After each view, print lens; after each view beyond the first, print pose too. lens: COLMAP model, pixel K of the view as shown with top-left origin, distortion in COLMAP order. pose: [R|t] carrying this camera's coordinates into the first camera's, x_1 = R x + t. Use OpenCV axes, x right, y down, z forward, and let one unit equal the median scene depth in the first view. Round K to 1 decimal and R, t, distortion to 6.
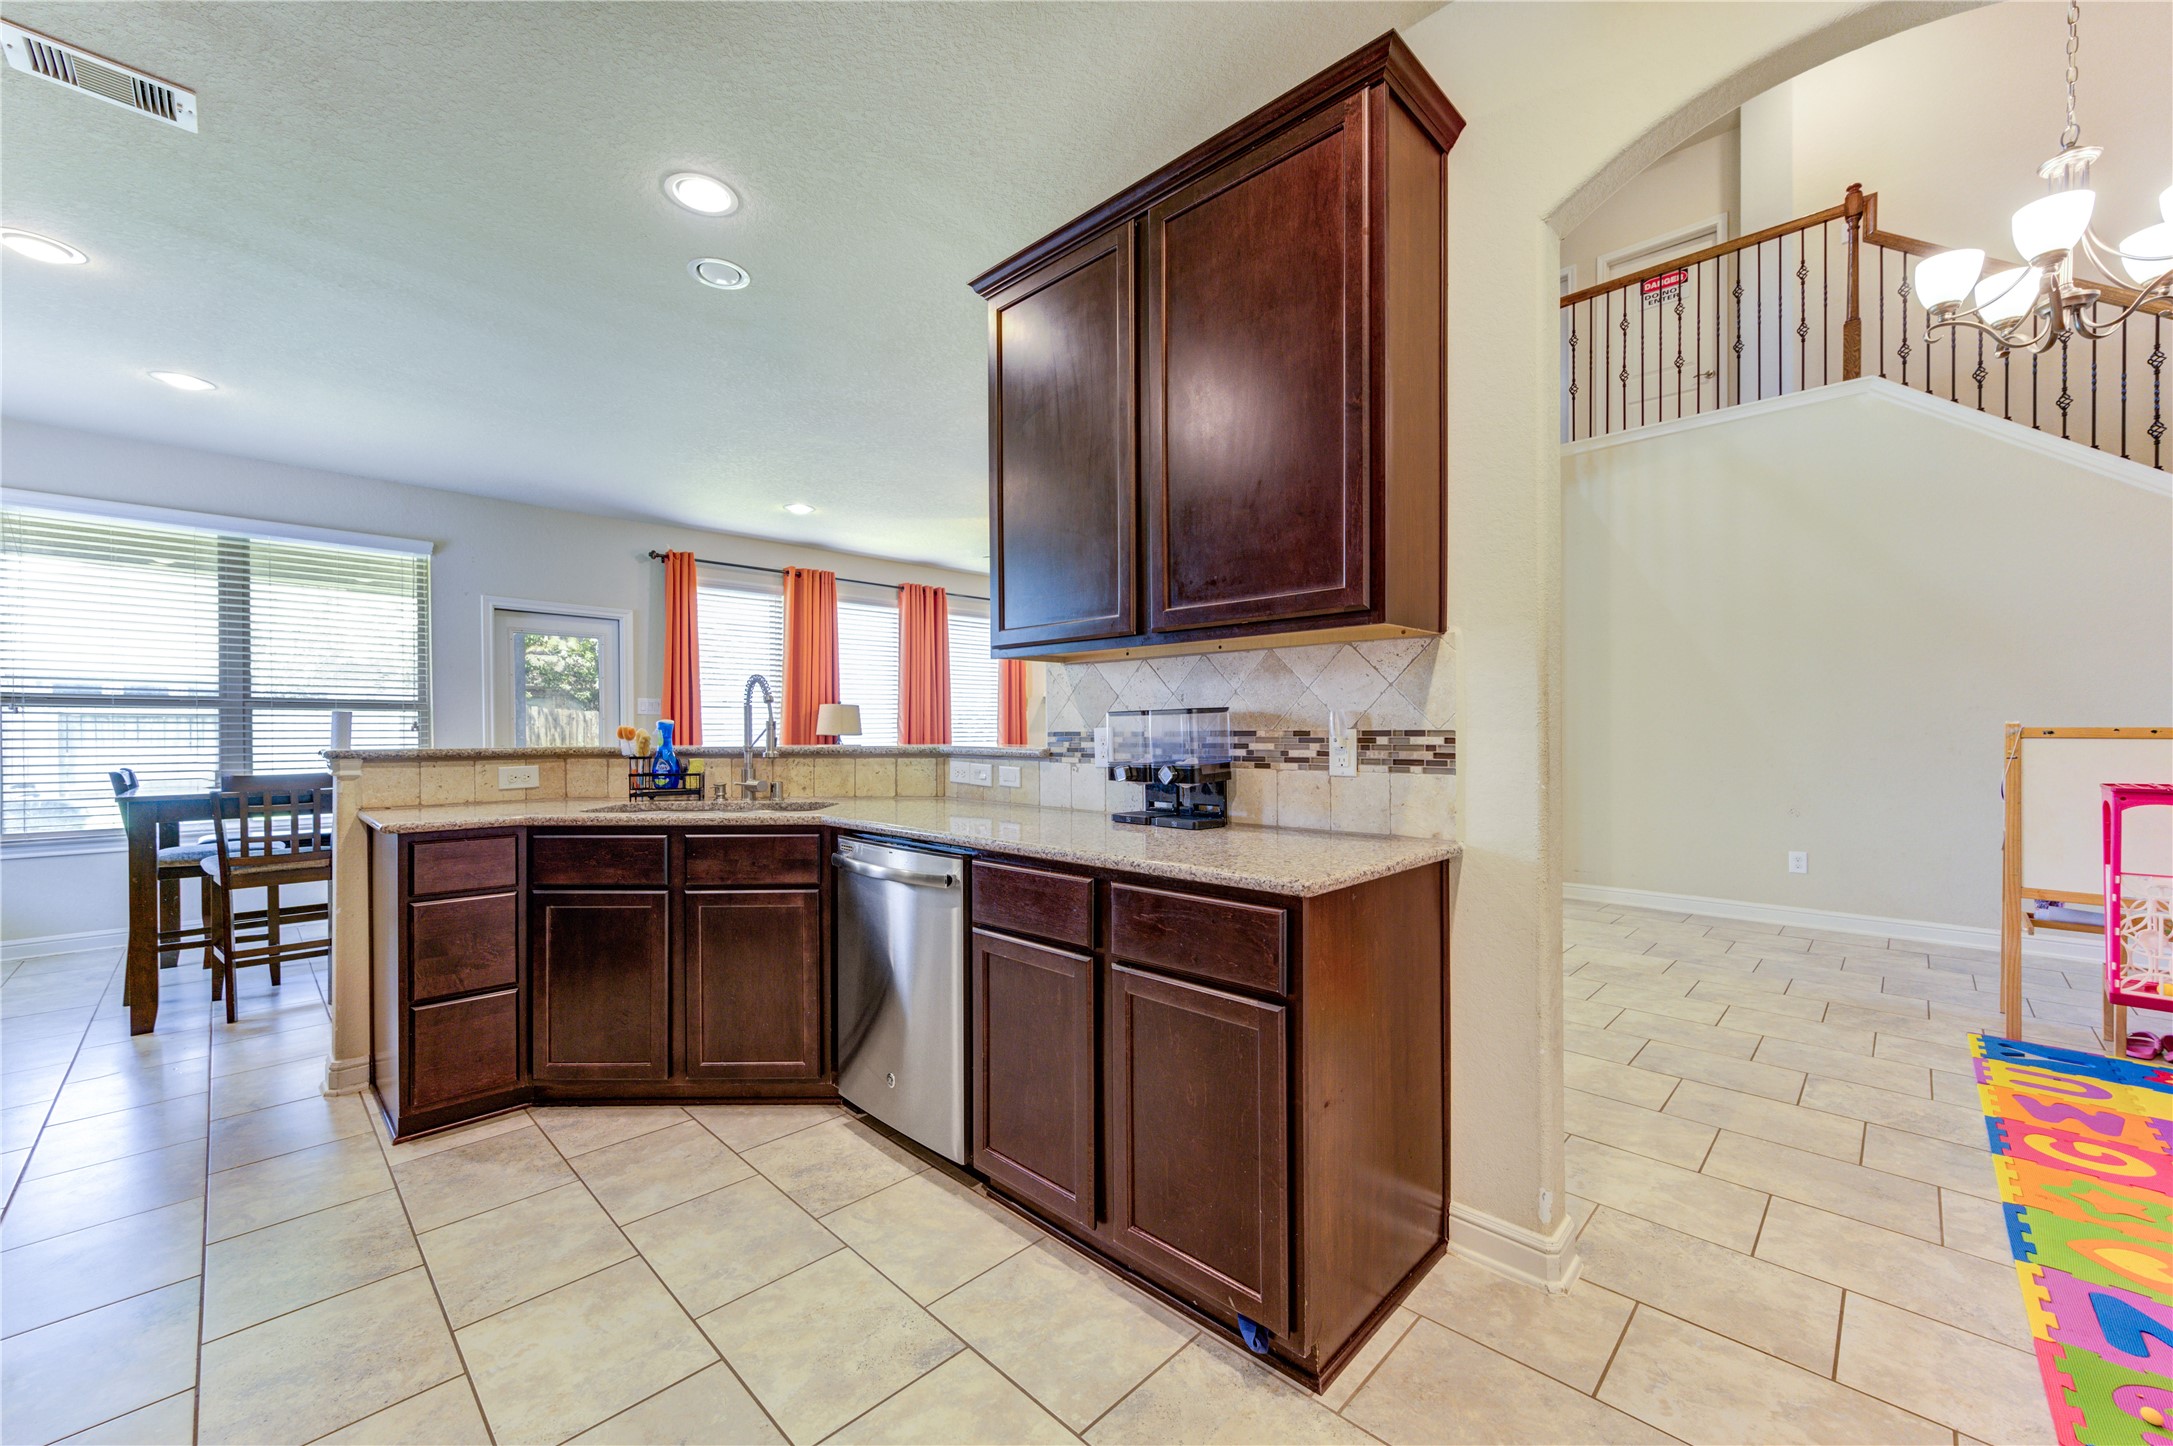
lens RADIAL K [[851.1, 0, 1110.2], [0, 851.1, 722.9], [0, 0, 1]] dist [0.002439, 0.000565]
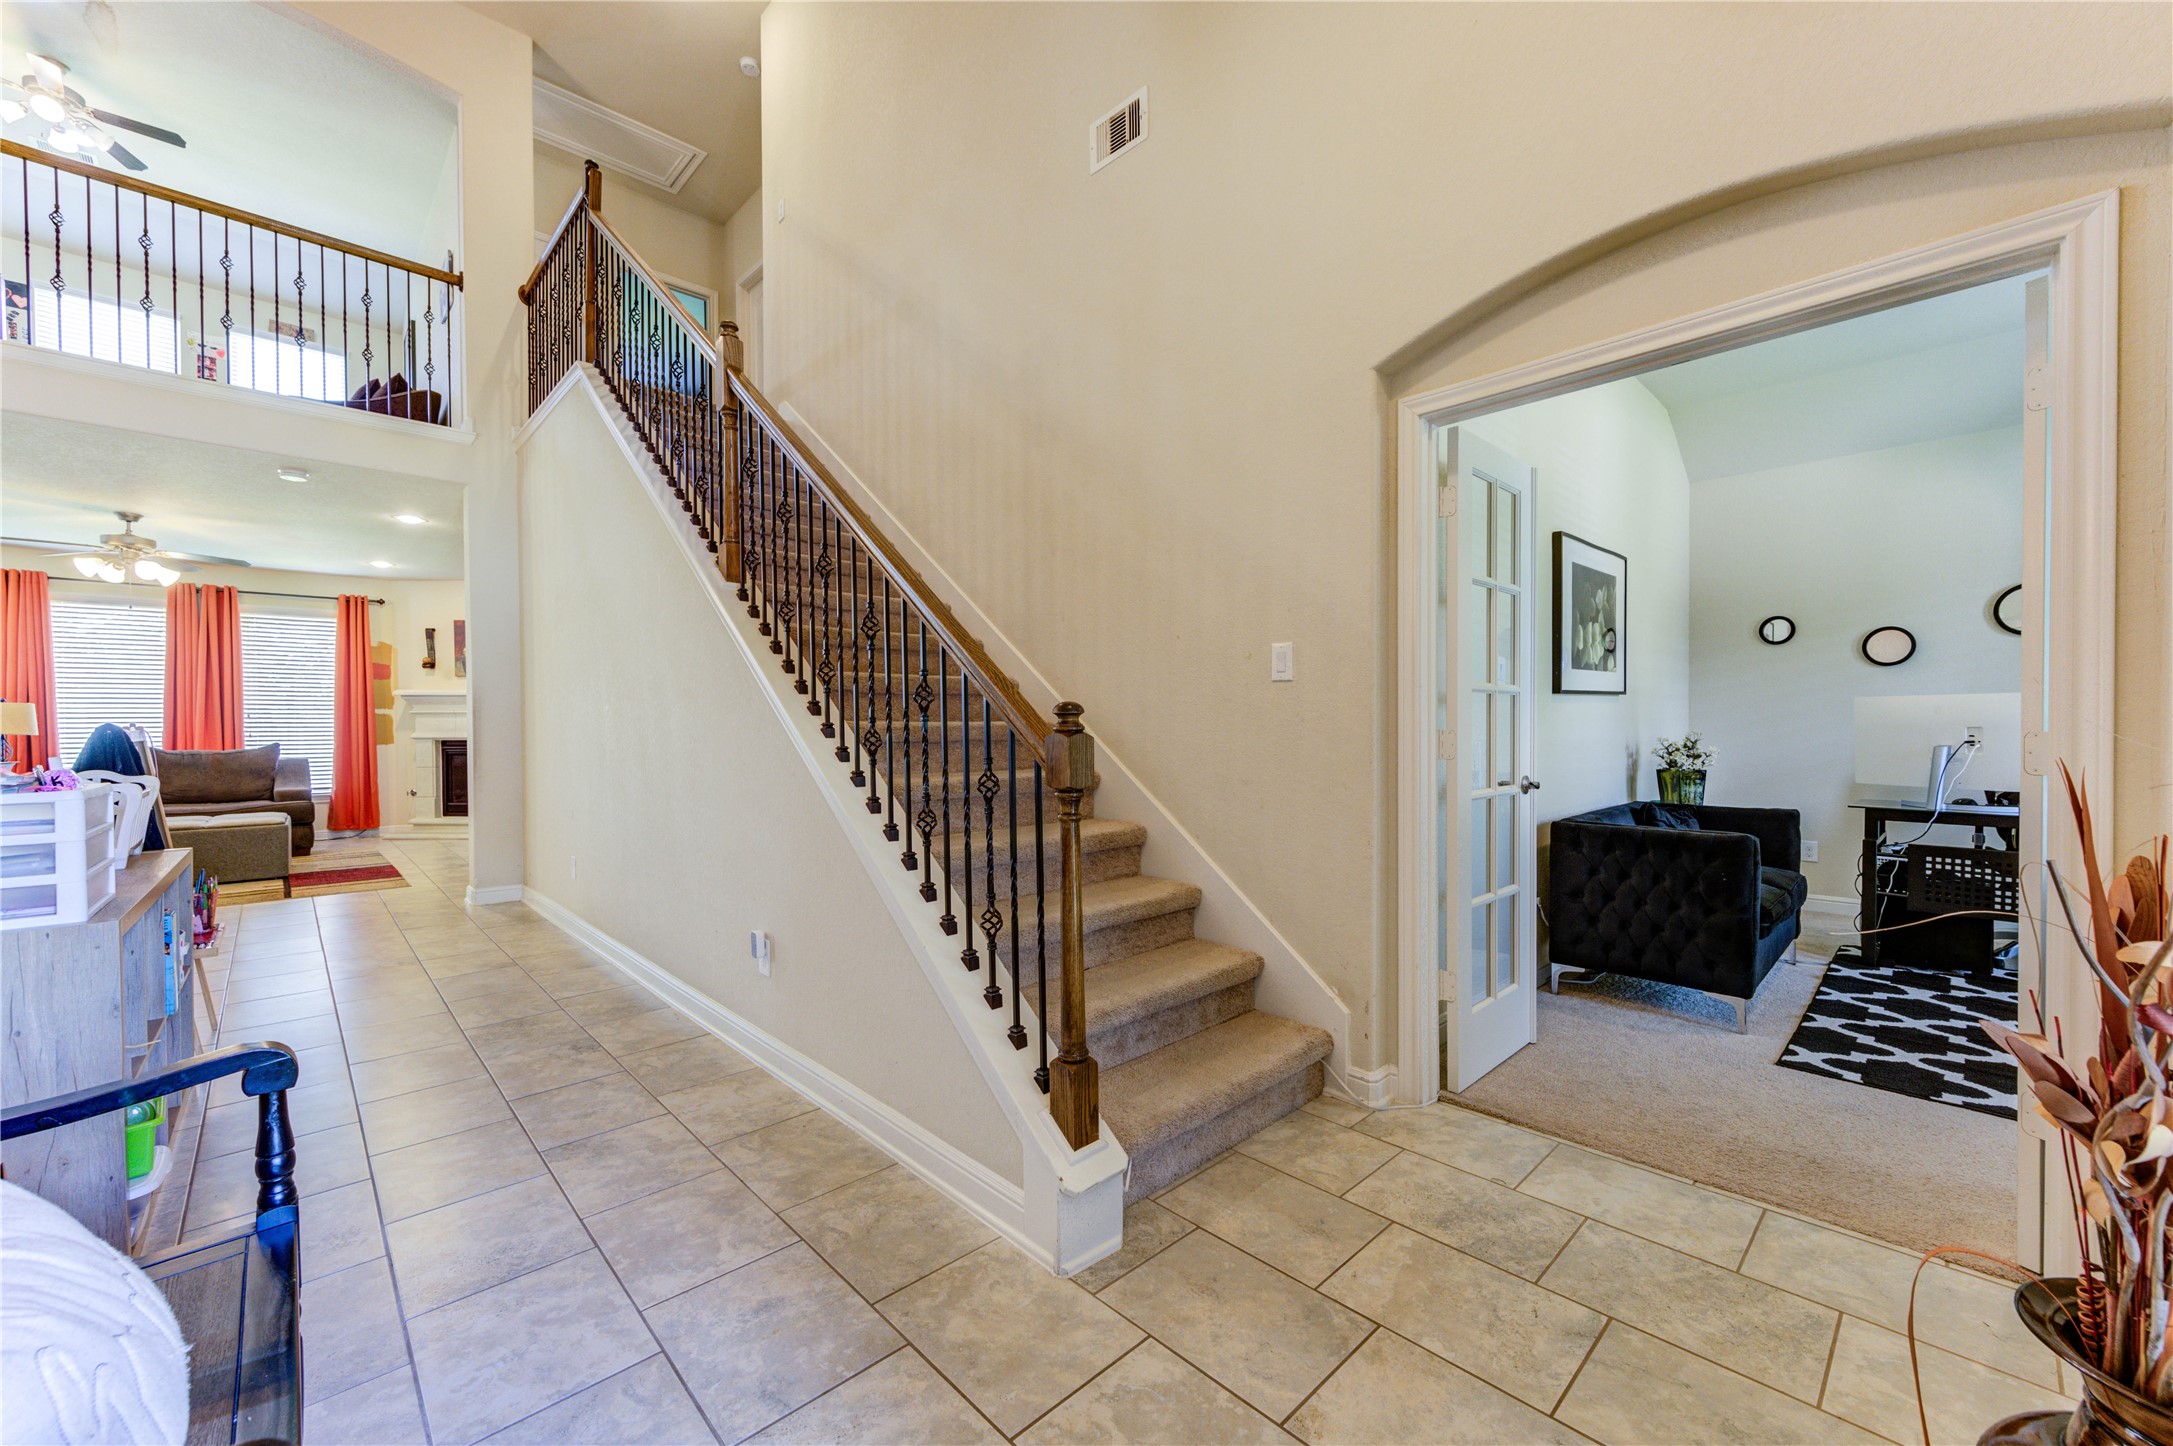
lens RADIAL K [[851.1, 0, 1085.8], [0, 851.1, 726.1], [0, 0, 1]] dist [0.002439, 0.000565]
pose [[0.998453, 0.005304, -0.055341, 2.614692], [-0.004622, 0.999912, 0.012450, -0.036339], [0.055402, -0.012175, 0.998390, 0.165339]]
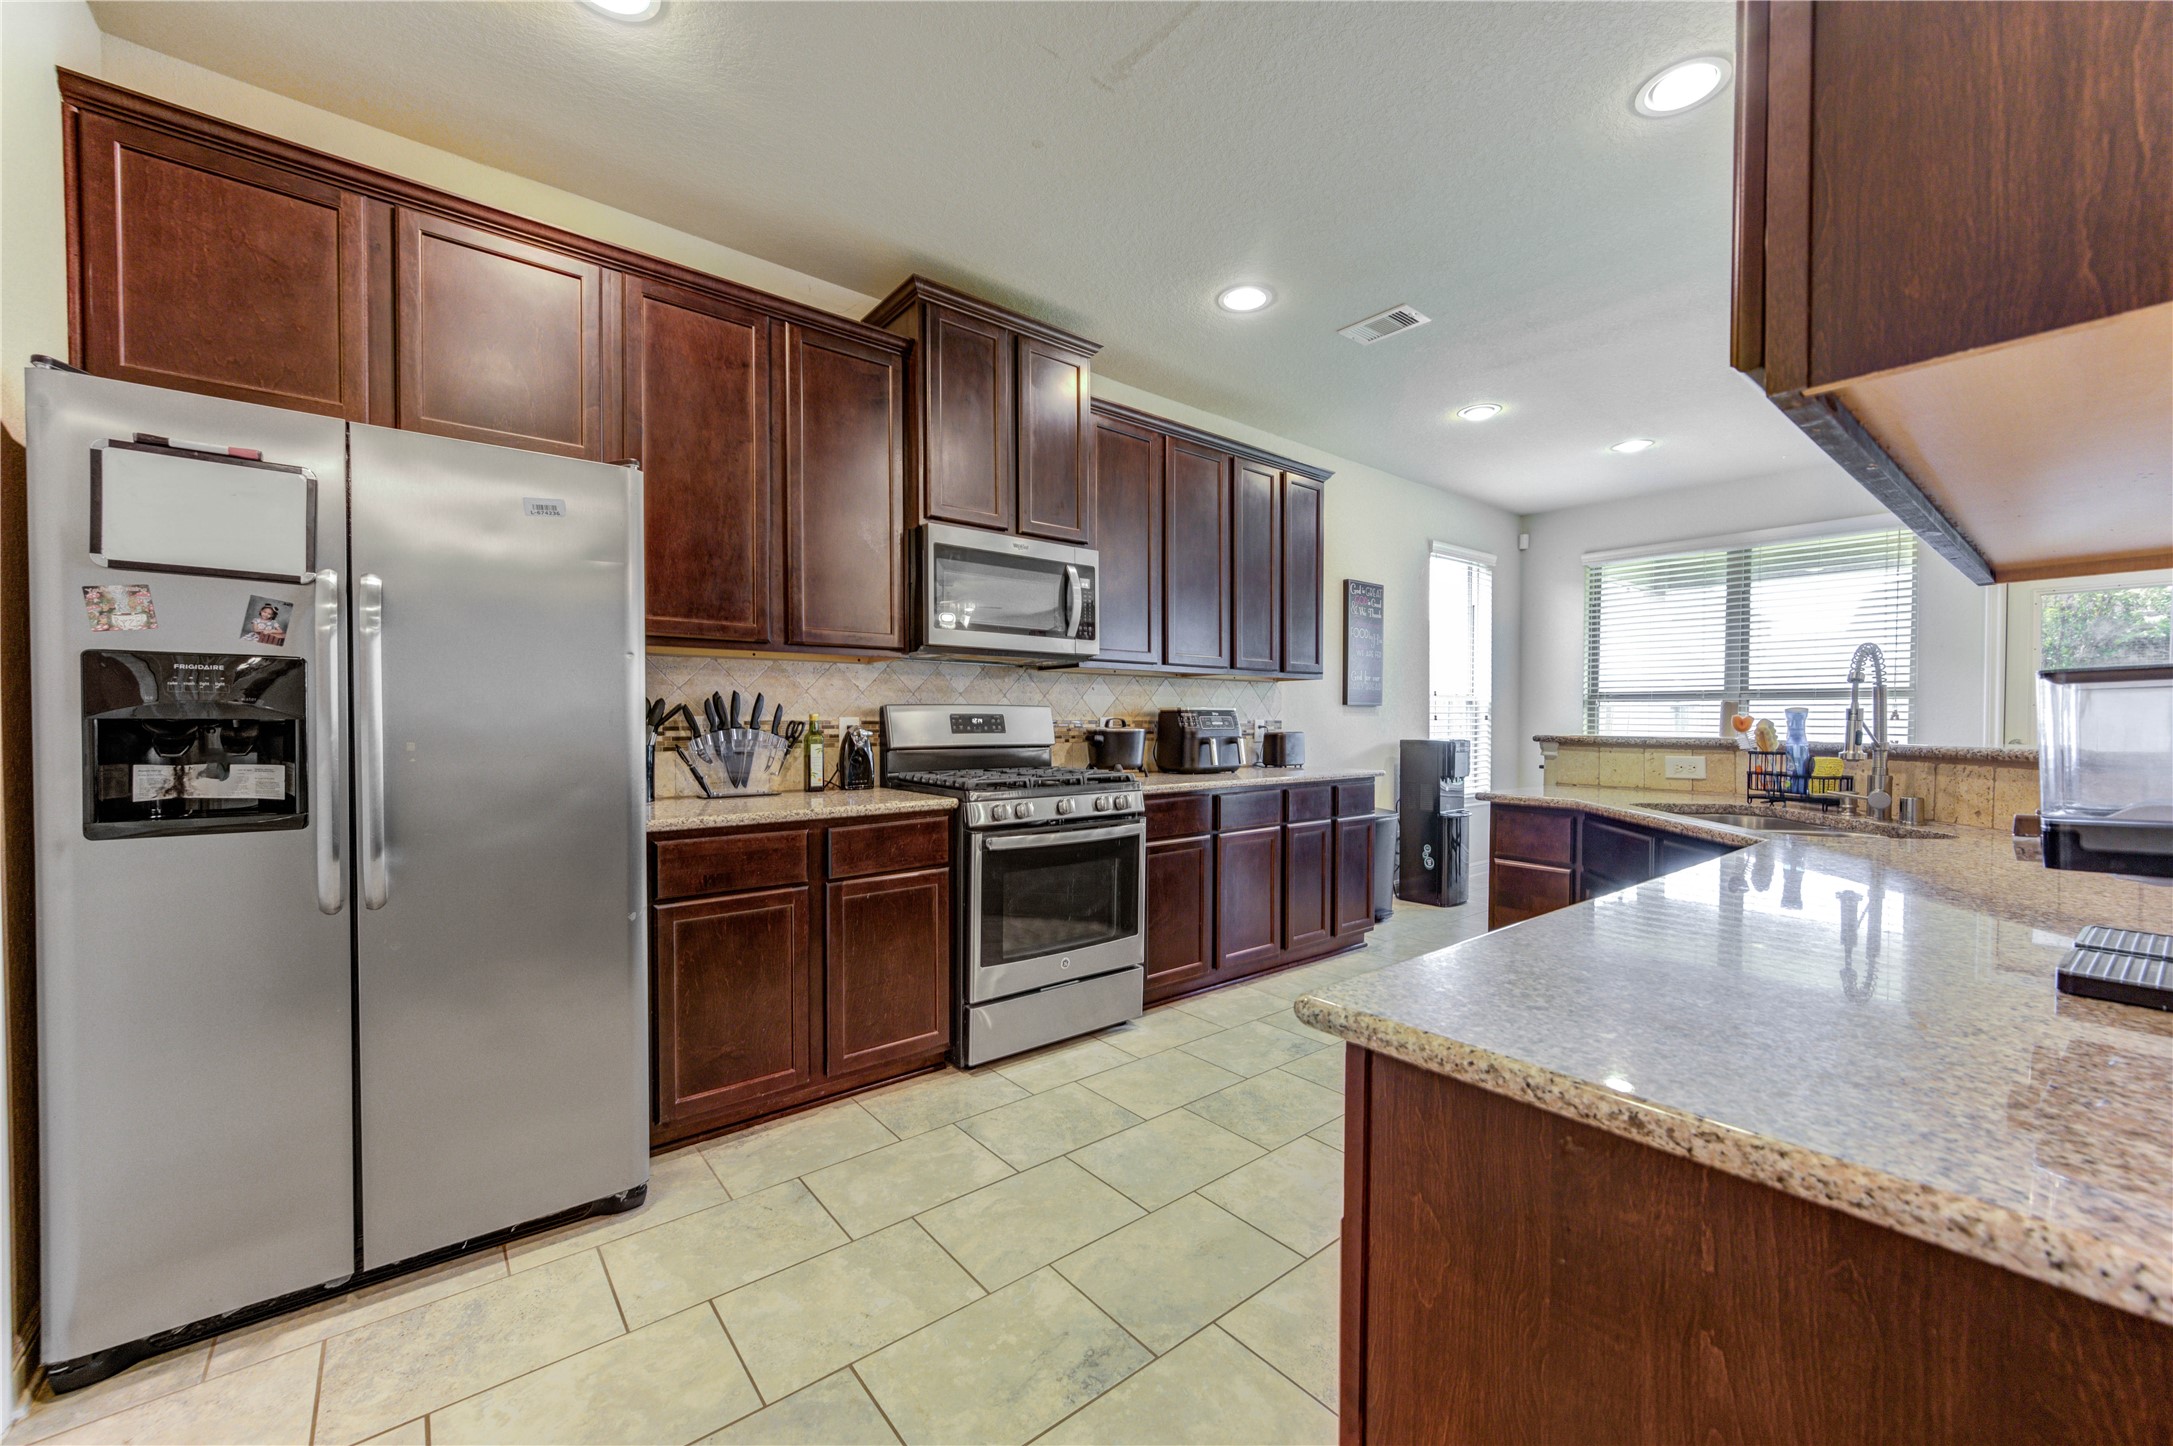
lens RADIAL K [[851.1, 0, 1086.0], [0, 851.1, 741.9], [0, 0, 1]] dist [0.002439, 0.000565]
pose [[-0.143212, 0.030489, -0.989222, 0.423088], [0.007445, 0.999530, 0.029729, 0.000301], [0.989664, -0.003107, -0.143372, 0.514332]]
